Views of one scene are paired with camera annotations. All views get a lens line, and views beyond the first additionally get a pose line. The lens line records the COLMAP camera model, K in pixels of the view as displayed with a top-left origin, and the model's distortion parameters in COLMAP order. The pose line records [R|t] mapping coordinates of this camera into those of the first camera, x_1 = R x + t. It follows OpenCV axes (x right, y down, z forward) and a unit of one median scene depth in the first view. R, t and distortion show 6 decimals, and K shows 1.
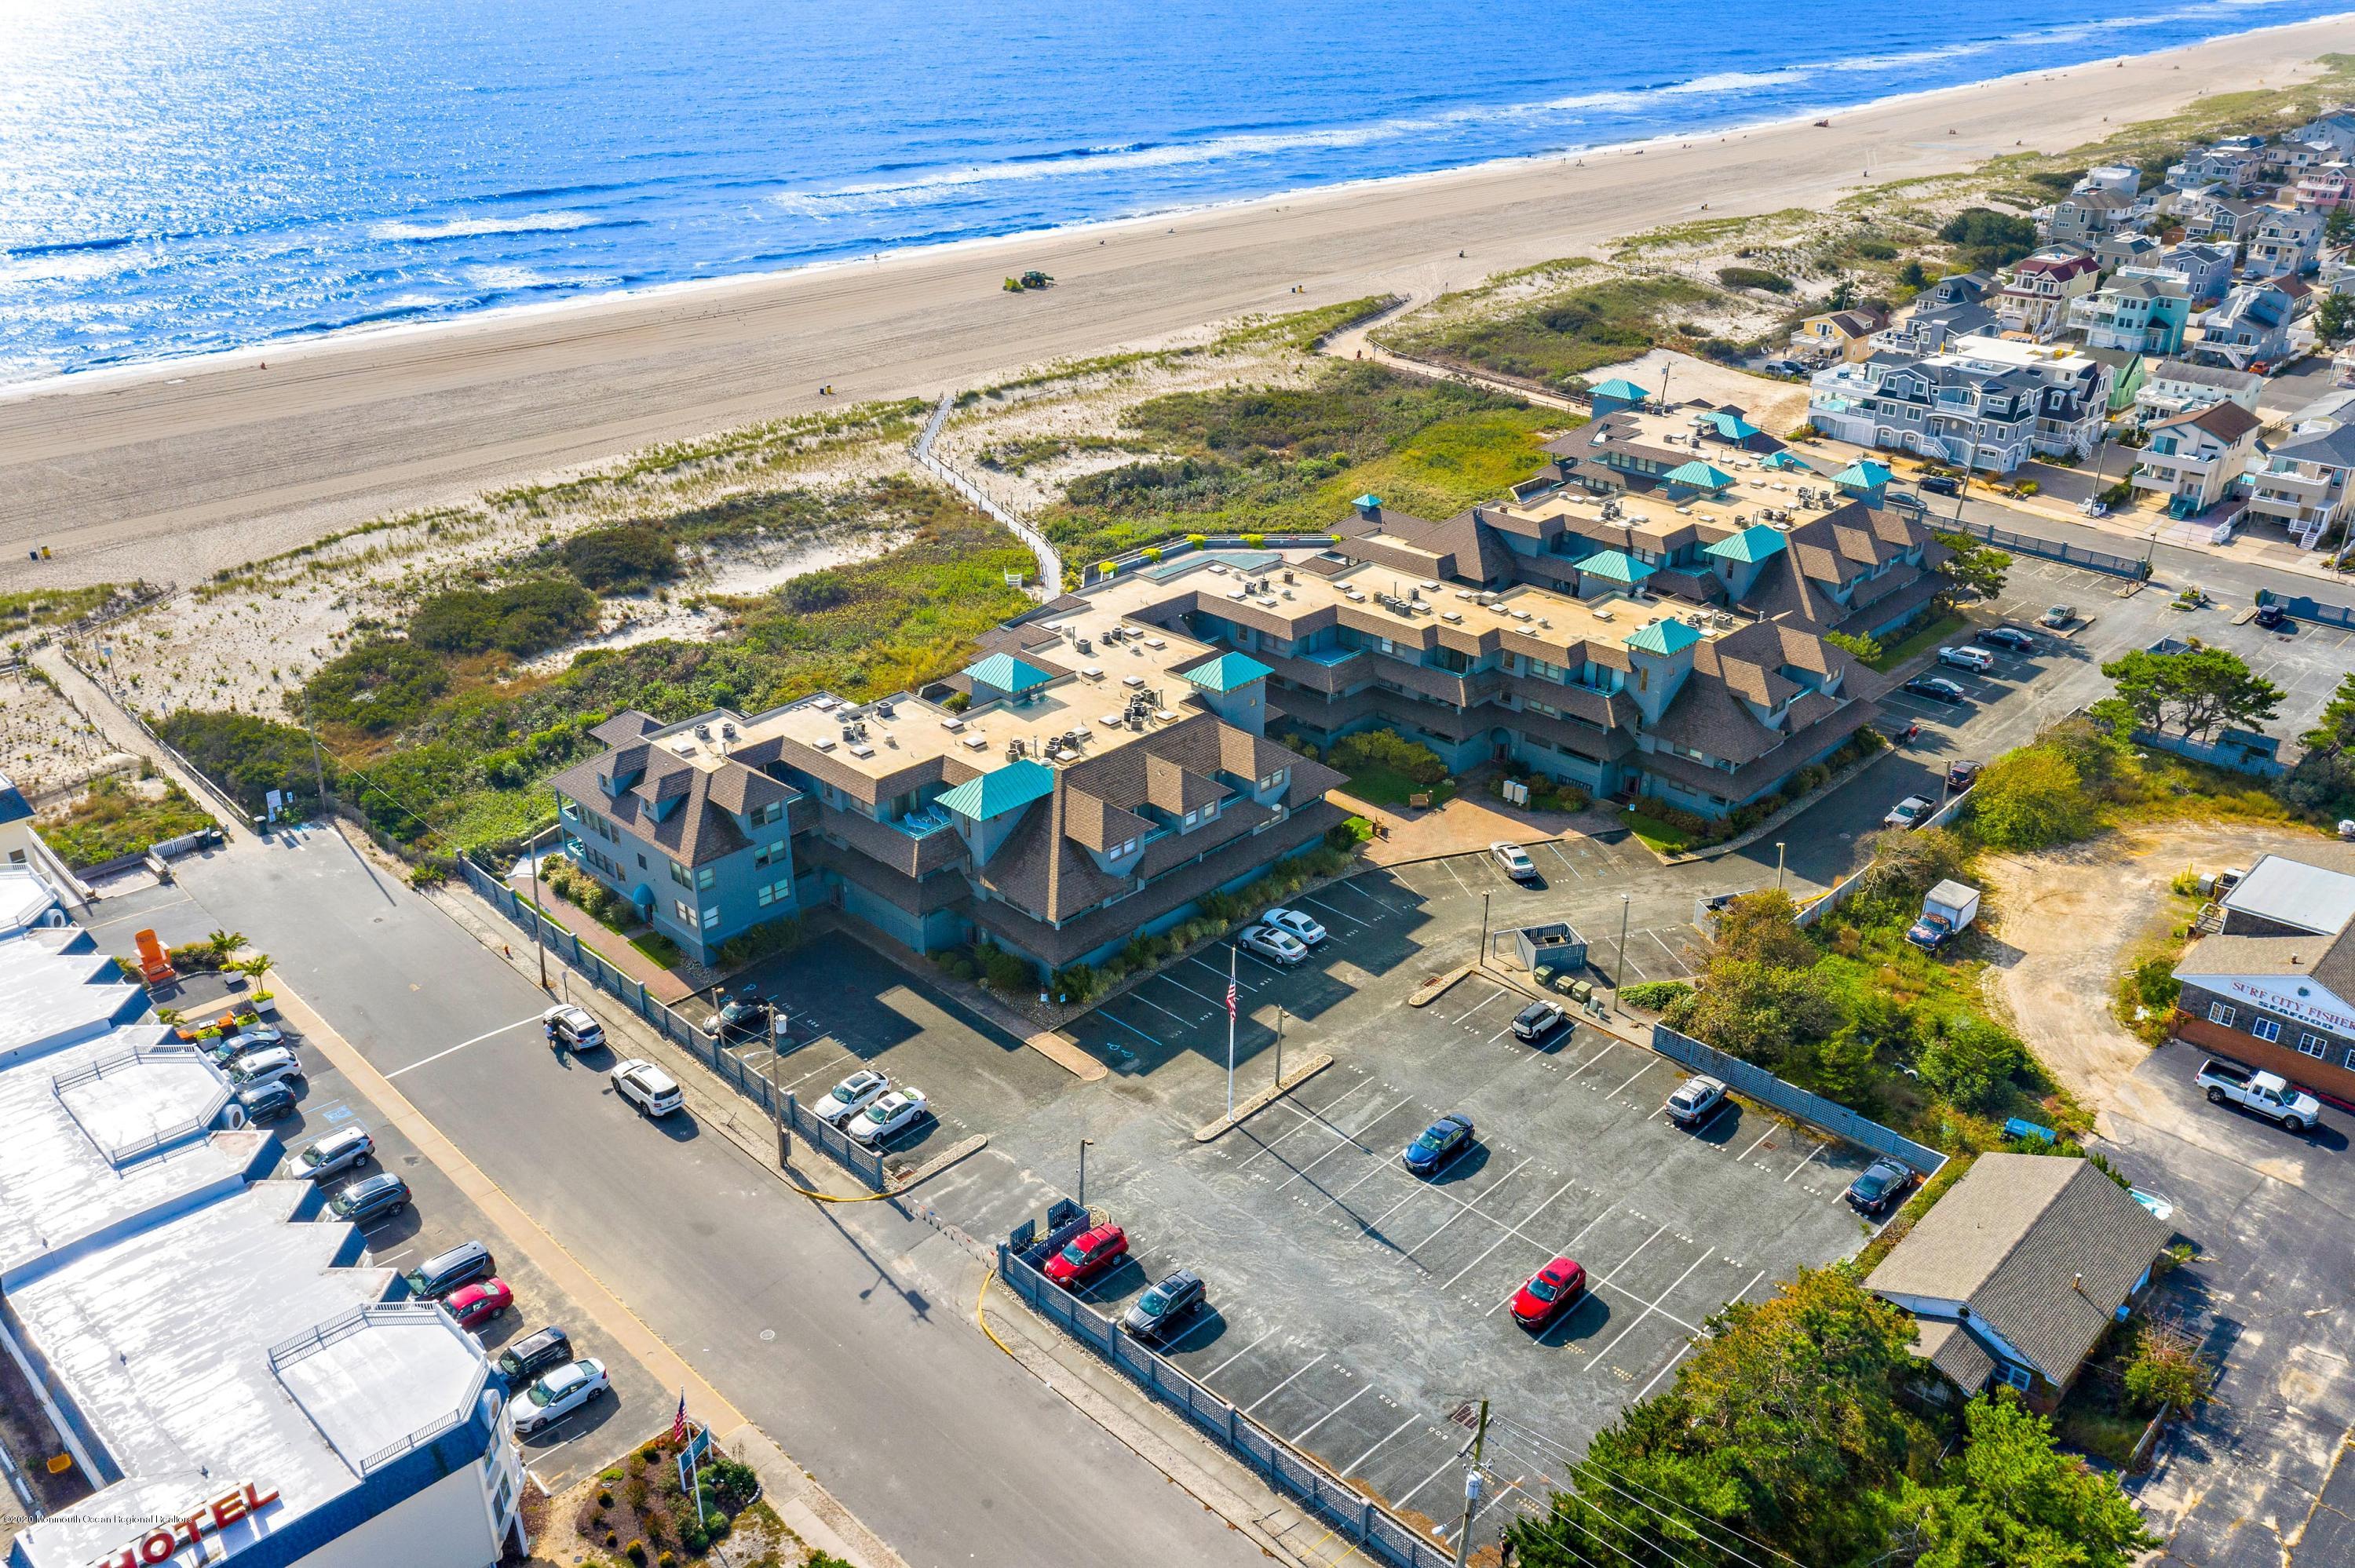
lens RADIAL K [[1854.4, 0, 1177.5], [0, 1854.4, 784.0], [0, 0, 1]] dist [-0.007909, -0.000454]
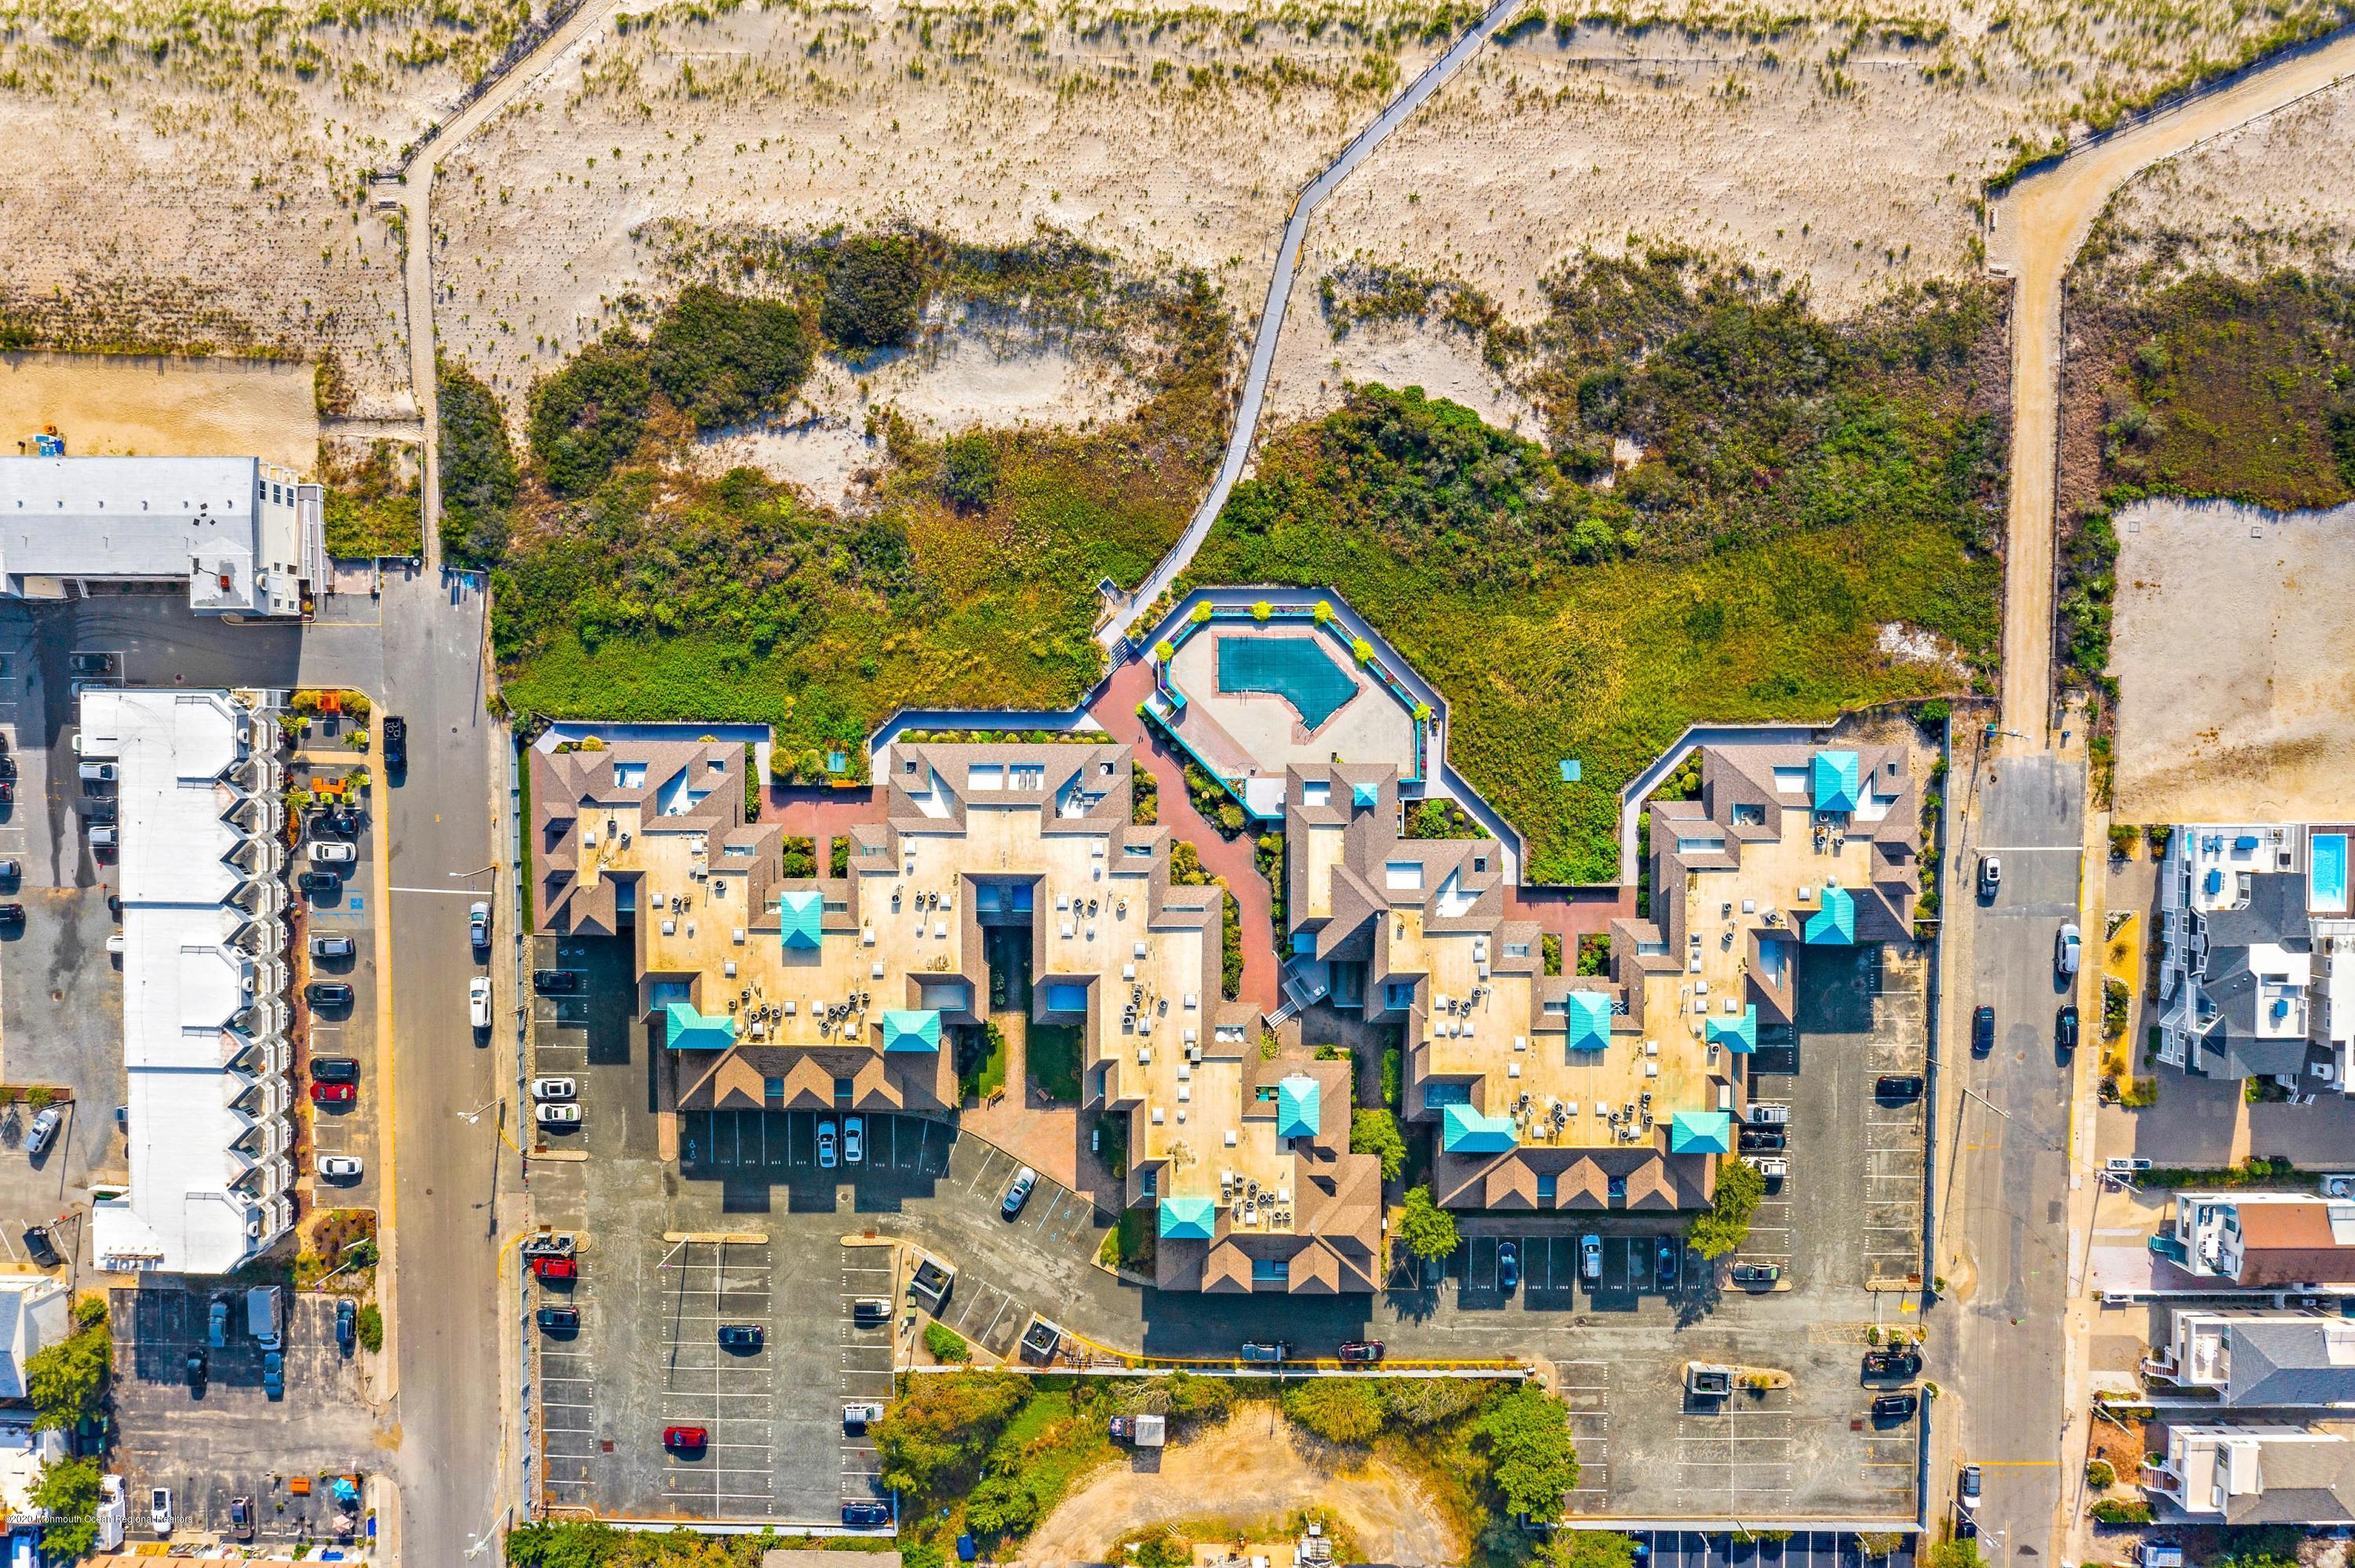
lens RADIAL K [[1879.0, 0, 1177.5], [0, 1879.0, 784.0], [0, 0, 1]] dist [-0.007982, -0.005668]
pose [[0.694123, 0.719837, 0.005230, 0.018937], [-0.292513, 0.275411, 0.915743, -1.109400], [0.657746, -0.637168, 0.401730, 0.509726]]
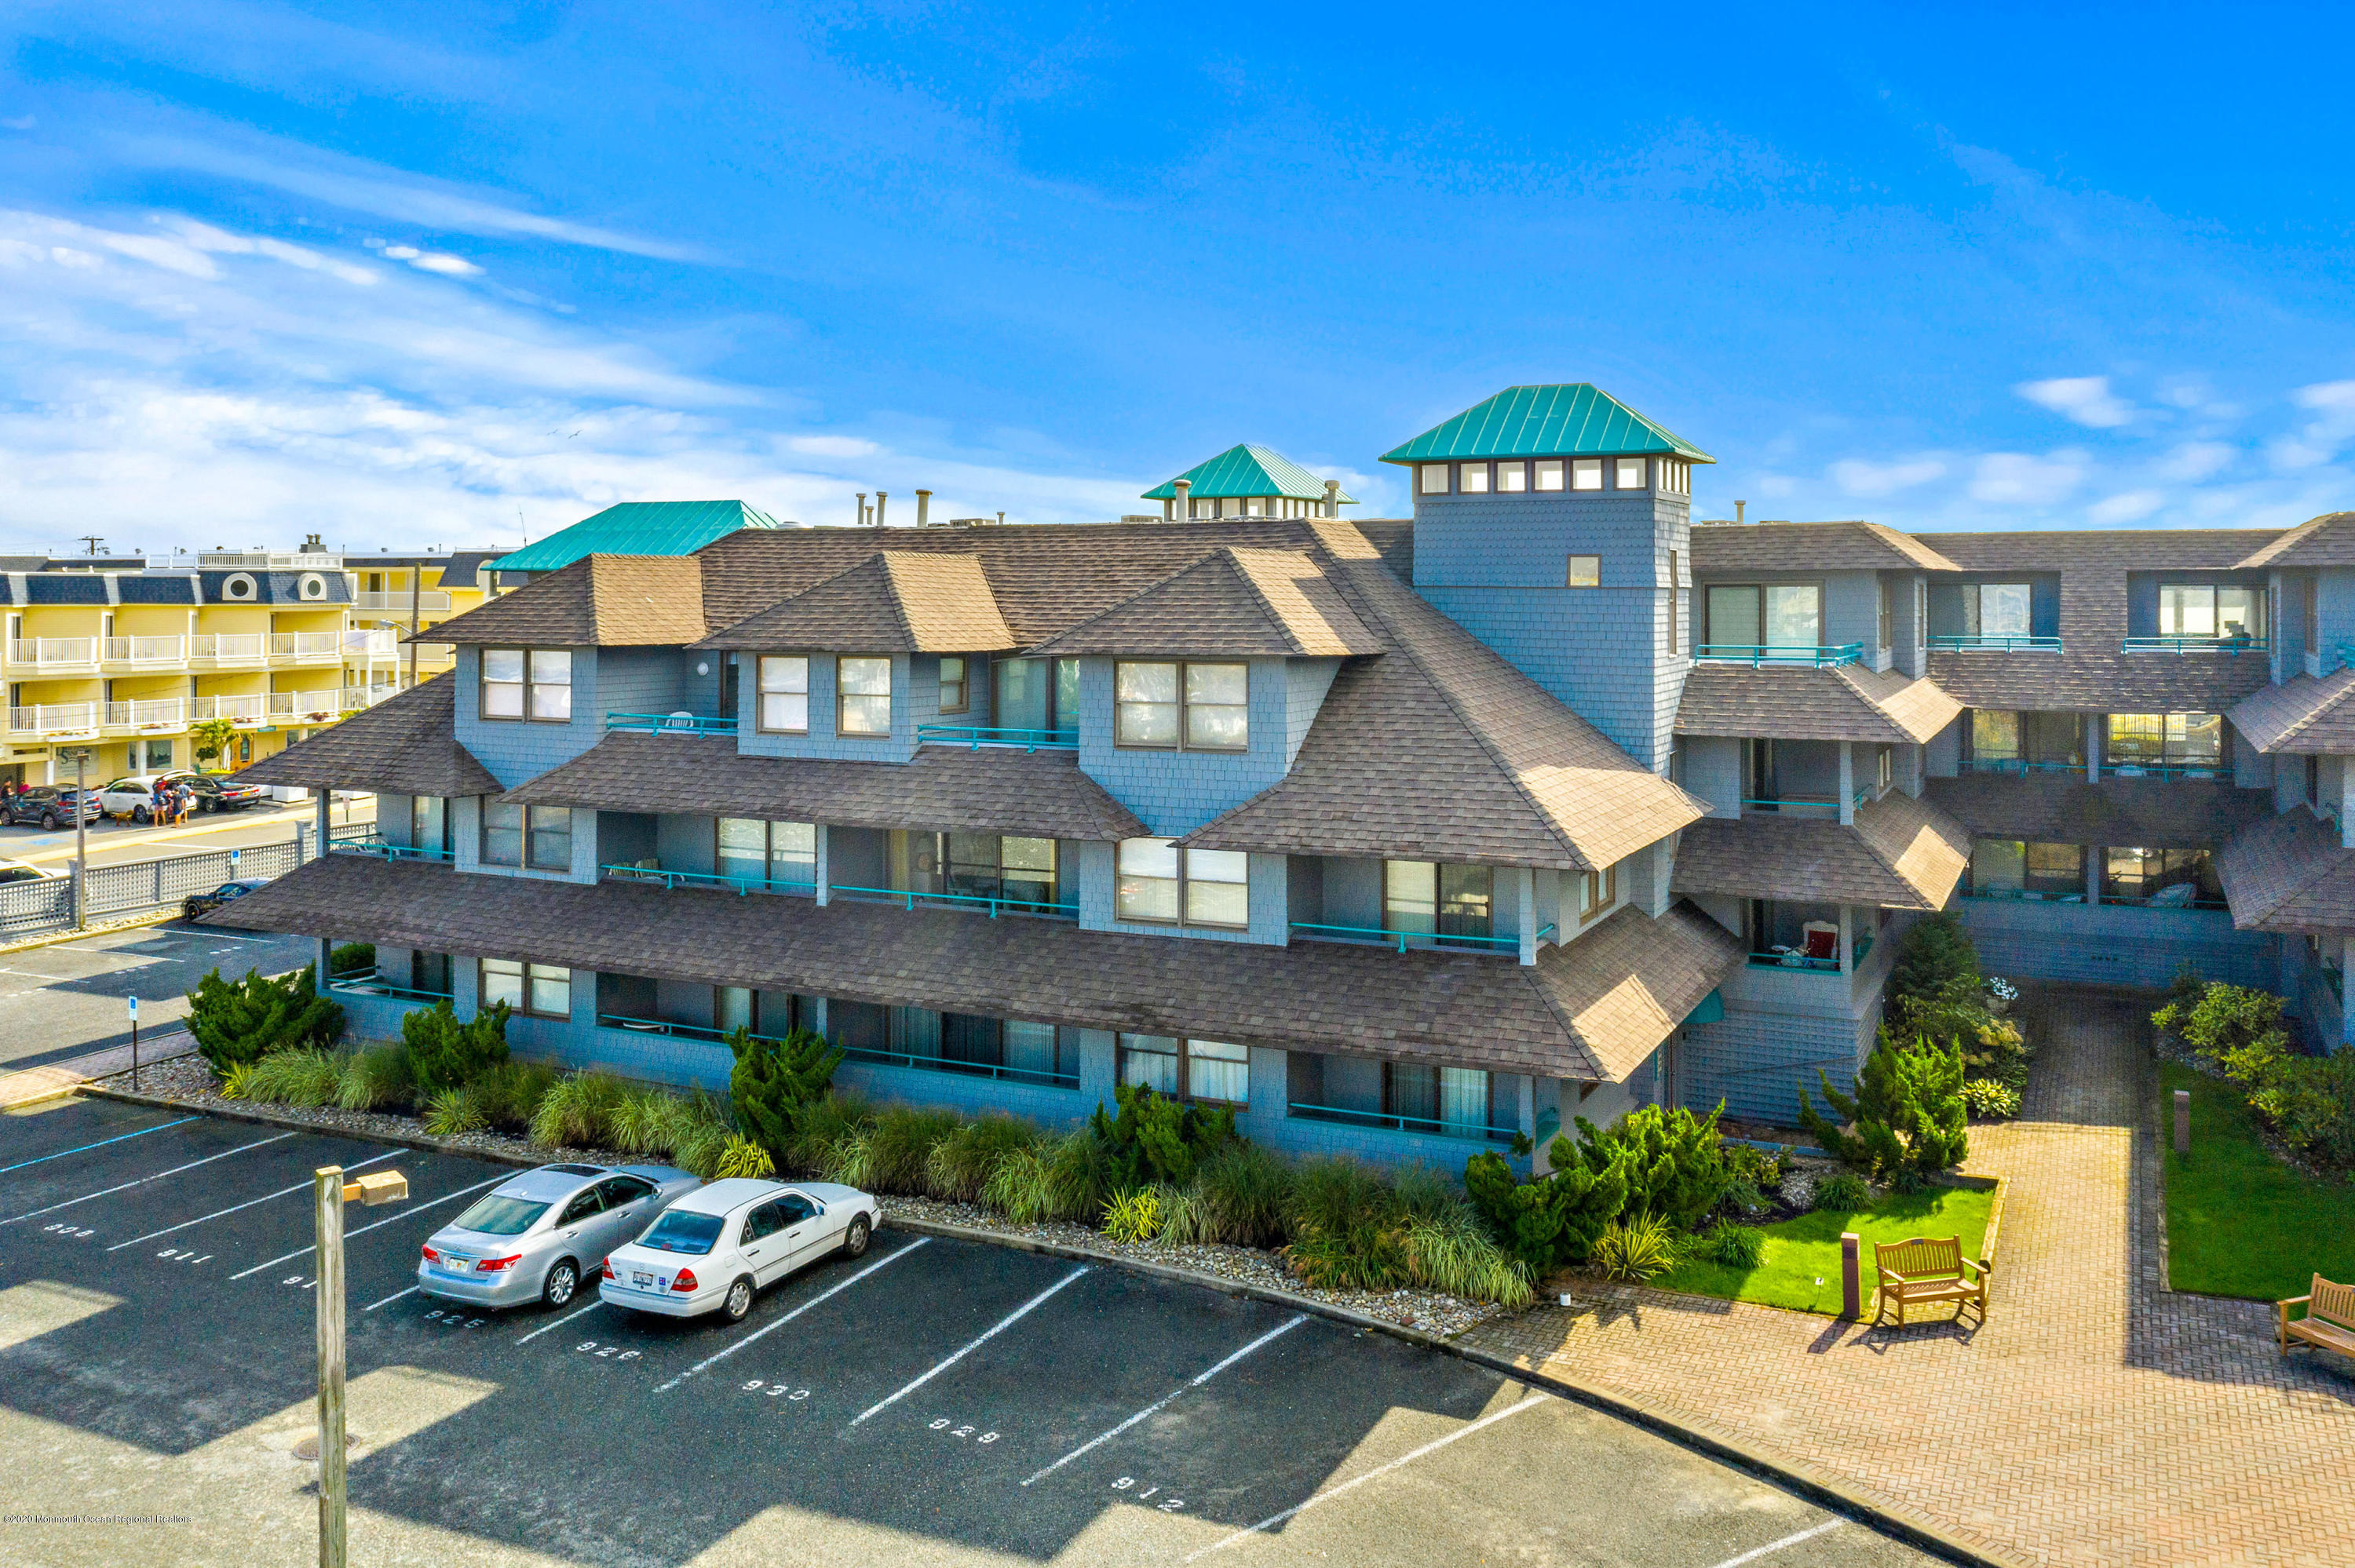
lens RADIAL K [[1941.5, 0, 1149.9], [0, 1941.5, 623.7], [0, 0, 1]] dist [-0.013017, -0.002989]
pose [[0.294576, 0.010091, -0.955575, 0.204512], [-0.401272, 0.908824, -0.114103, 0.012797], [0.867298, 0.417058, 0.271767, 0.665901]]
